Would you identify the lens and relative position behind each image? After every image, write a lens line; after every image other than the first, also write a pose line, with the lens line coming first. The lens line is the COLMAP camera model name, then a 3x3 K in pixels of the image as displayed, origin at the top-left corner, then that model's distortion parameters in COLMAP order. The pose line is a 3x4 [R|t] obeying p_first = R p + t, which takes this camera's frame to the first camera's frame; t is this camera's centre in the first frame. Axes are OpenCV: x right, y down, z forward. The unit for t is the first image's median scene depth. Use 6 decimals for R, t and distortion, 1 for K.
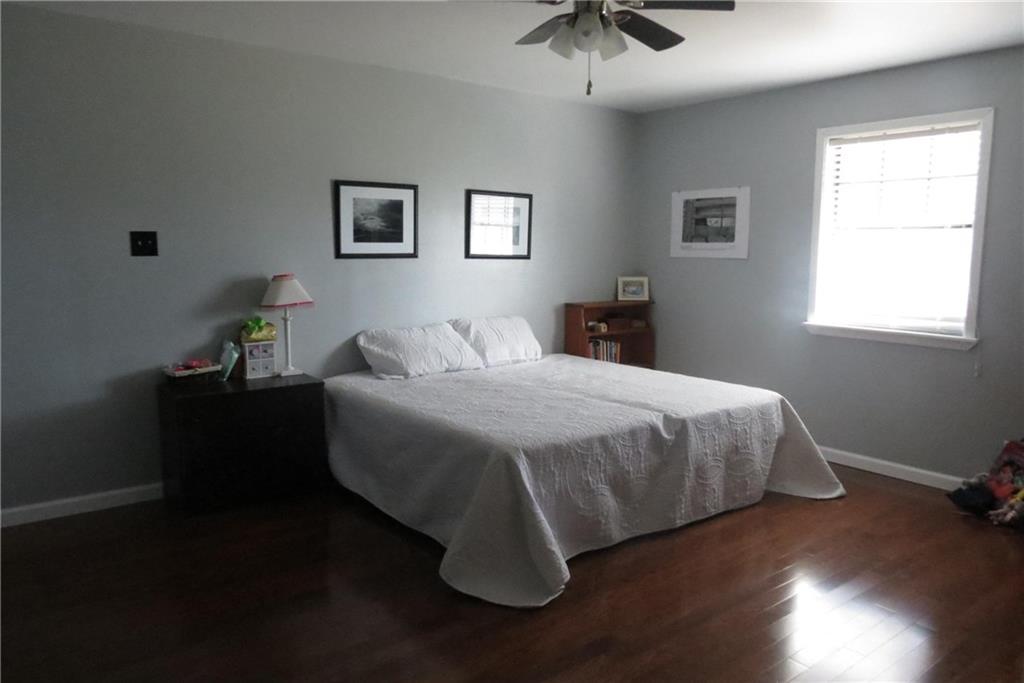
lens RADIAL K [[749.4, 0, 512.0], [0, 749.4, 341.5], [0, 0, 1]] dist [-0.005425, 0.000467]
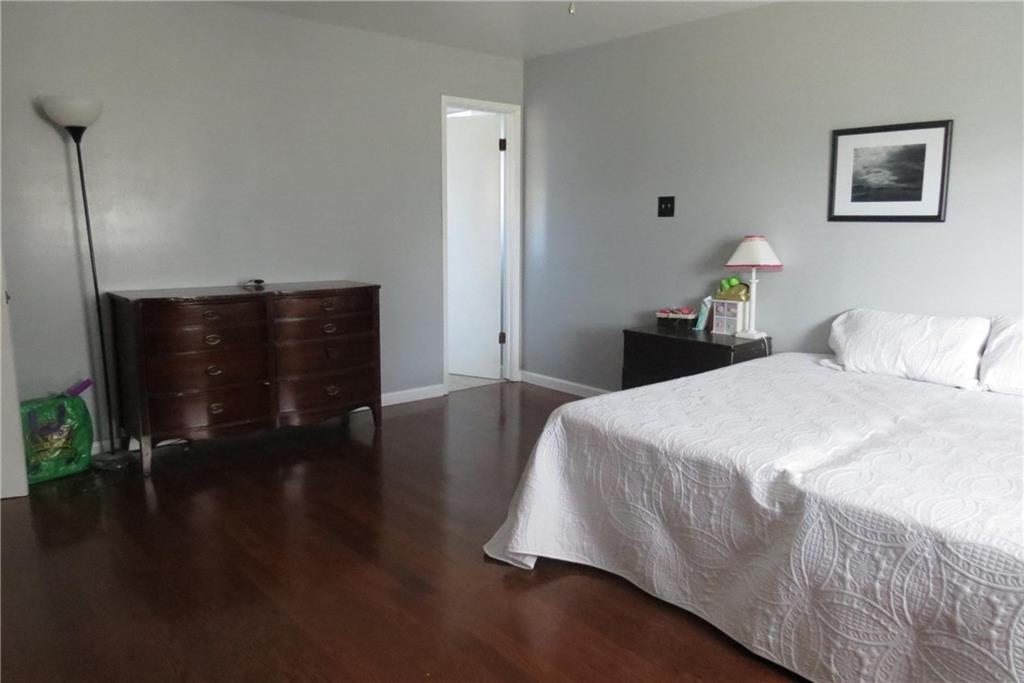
lens RADIAL K [[749.4, 0, 512.0], [0, 749.4, 341.5], [0, 0, 1]] dist [-0.005425, 0.000467]
pose [[0.028680, 0.155200, -0.987467, 0.685751], [-0.134913, 0.979435, 0.150019, -0.058304], [0.990442, 0.128919, 0.049029, 0.653064]]
